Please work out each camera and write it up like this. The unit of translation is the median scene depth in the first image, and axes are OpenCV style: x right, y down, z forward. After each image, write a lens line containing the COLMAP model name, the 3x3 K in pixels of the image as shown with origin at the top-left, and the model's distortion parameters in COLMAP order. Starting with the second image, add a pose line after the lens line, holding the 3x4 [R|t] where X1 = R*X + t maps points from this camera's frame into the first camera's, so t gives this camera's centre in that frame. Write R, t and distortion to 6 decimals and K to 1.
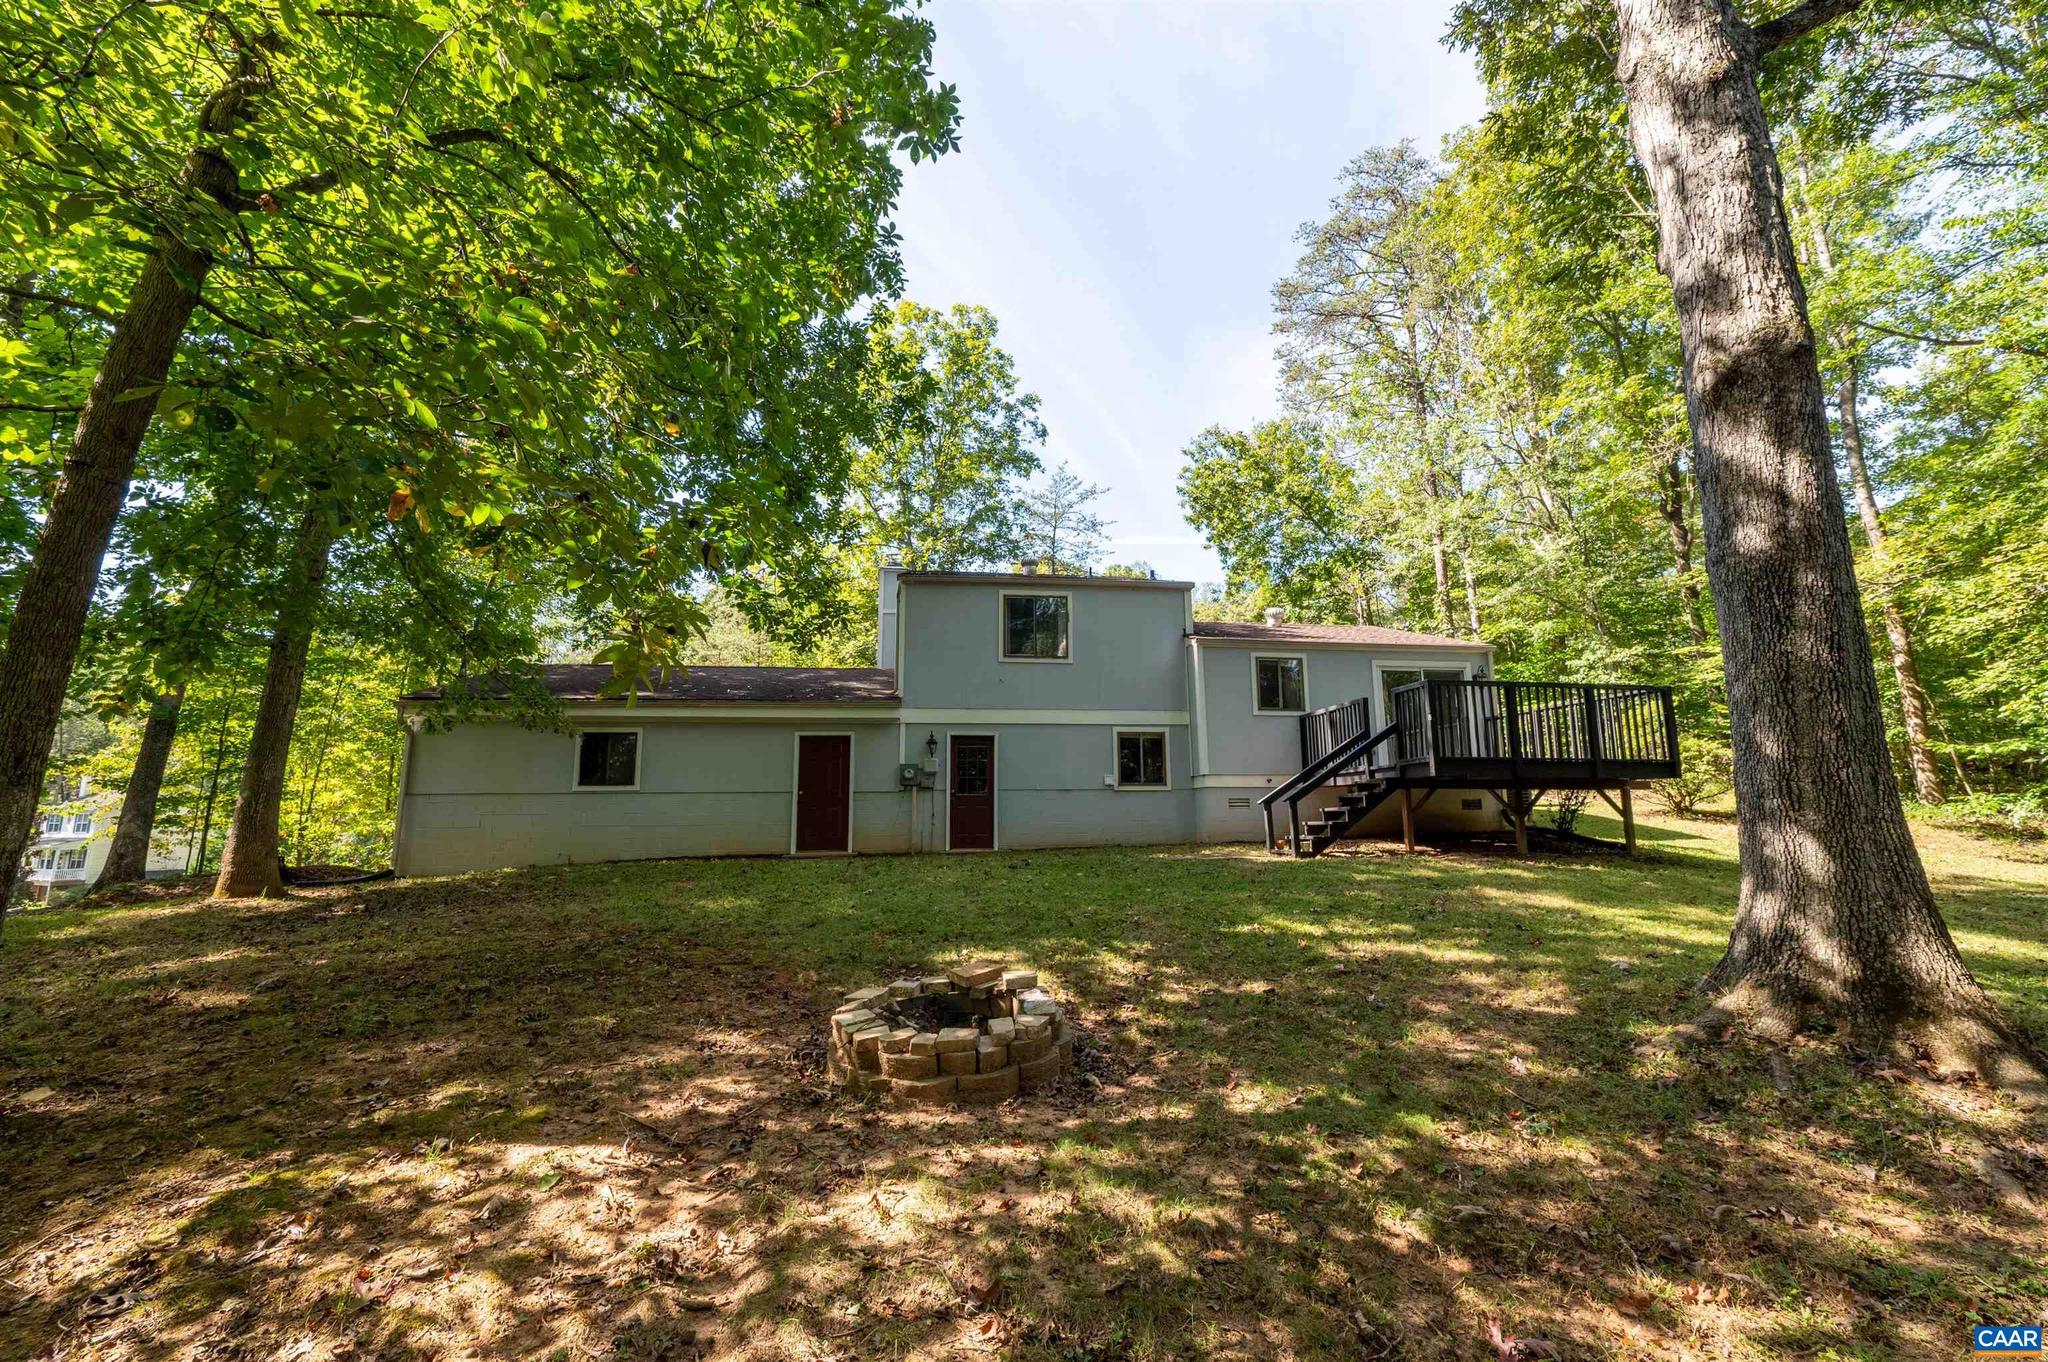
lens RADIAL K [[826.1, 0, 1017.3], [0, 826.1, 677.2], [0, 0, 1]] dist [-0.002133, -0.000247]
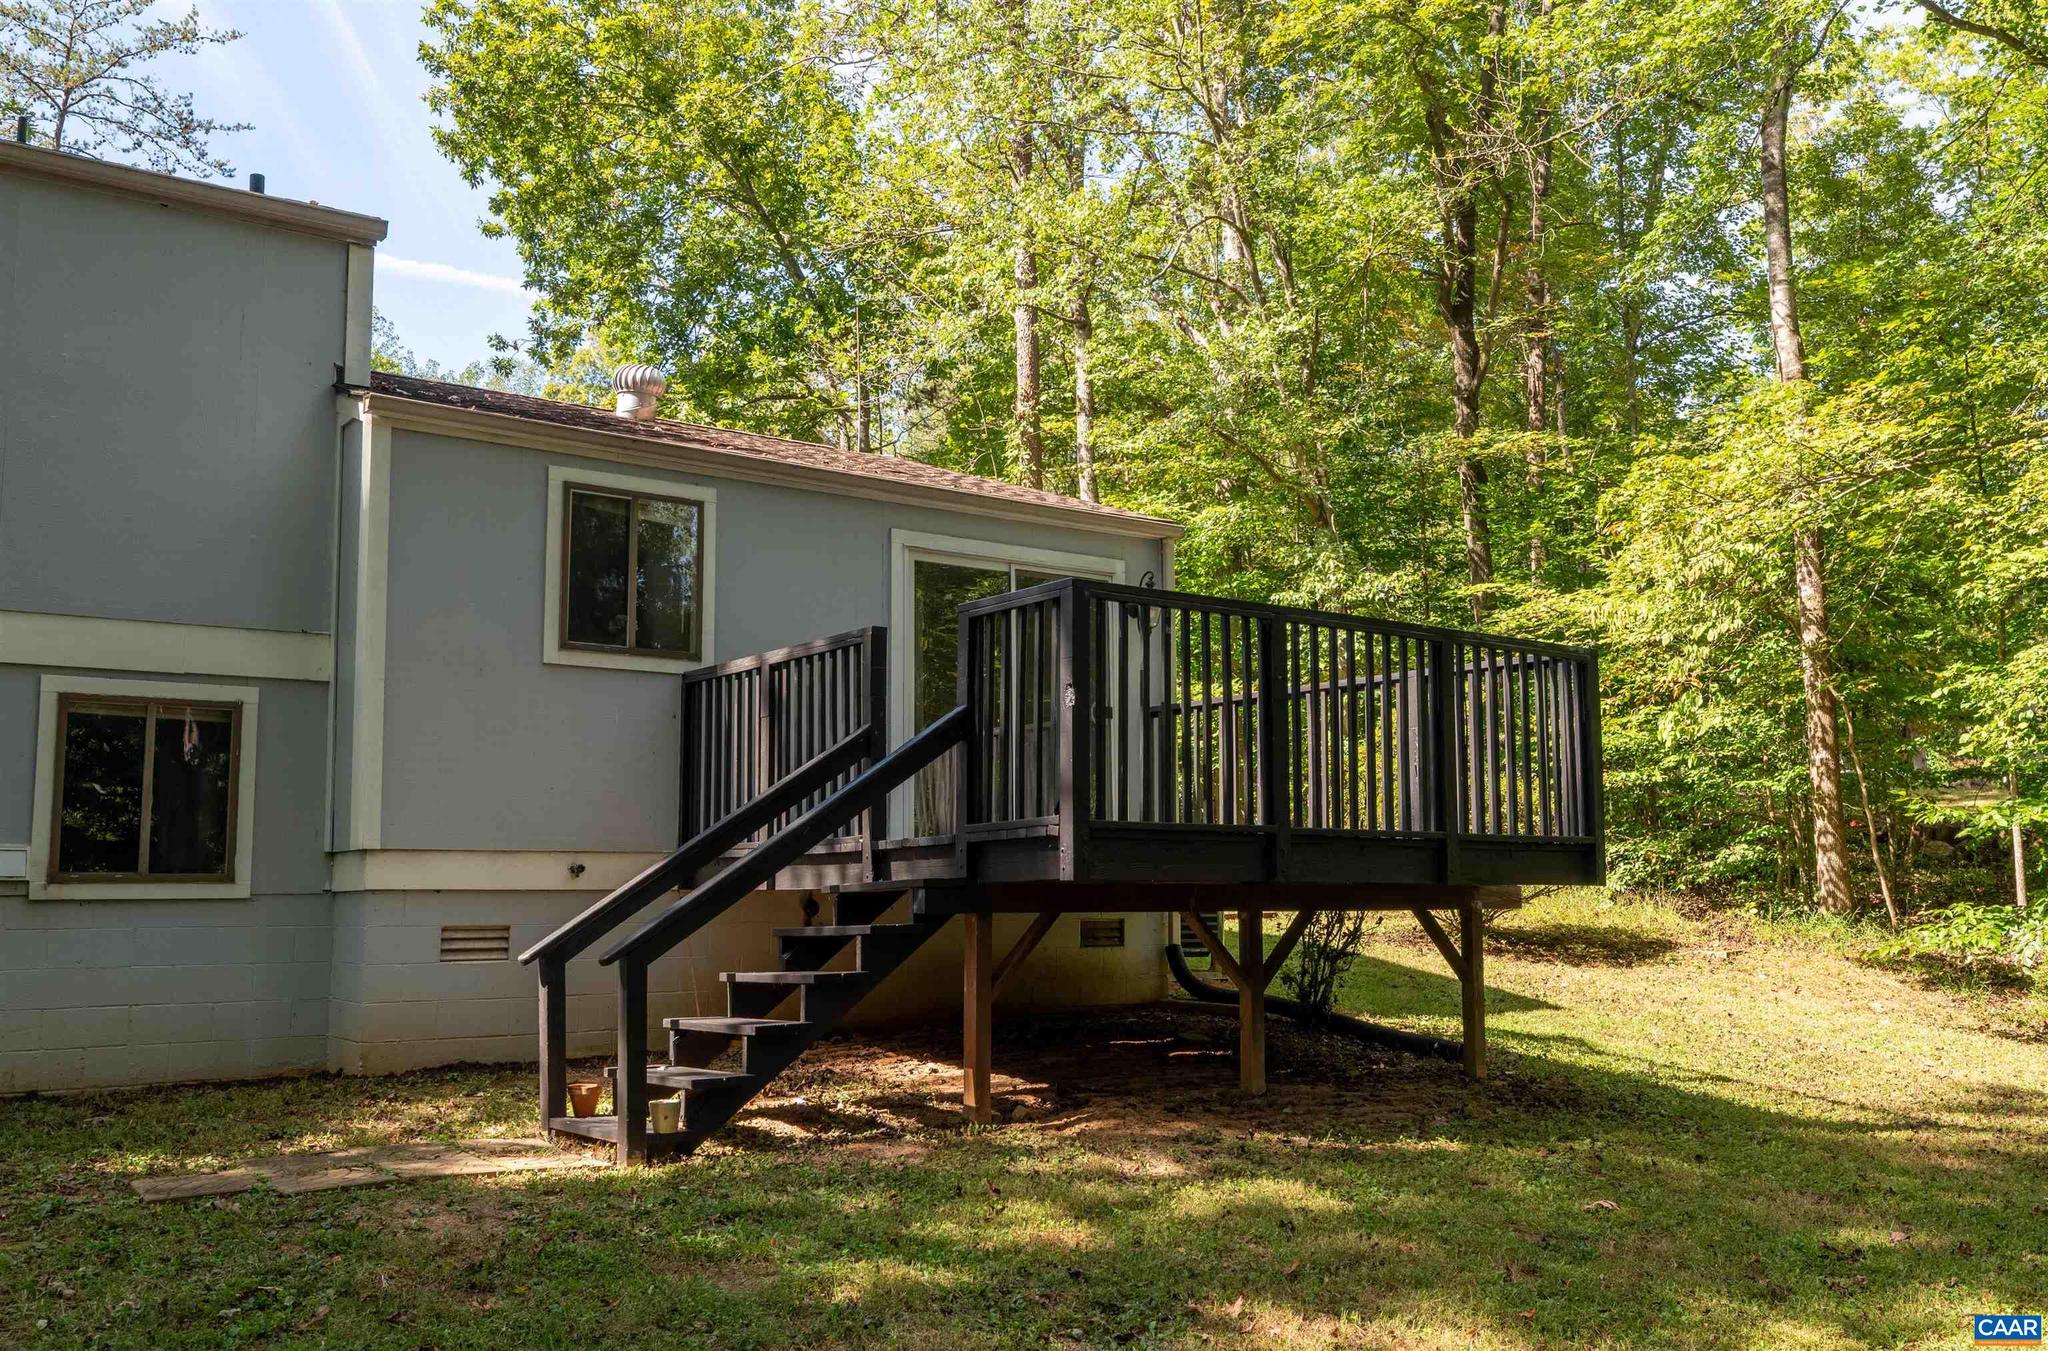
lens RADIAL K [[1845.2, 0, 1018.5], [0, 1845.2, 684.0], [0, 0, 1]] dist [-0.002594, 0.015956]
pose [[0.874729, 0.055600, 0.481412, 0.103975], [-0.080153, 0.996314, 0.030569, 0.017293], [-0.477938, -0.065326, 0.875961, 0.288177]]
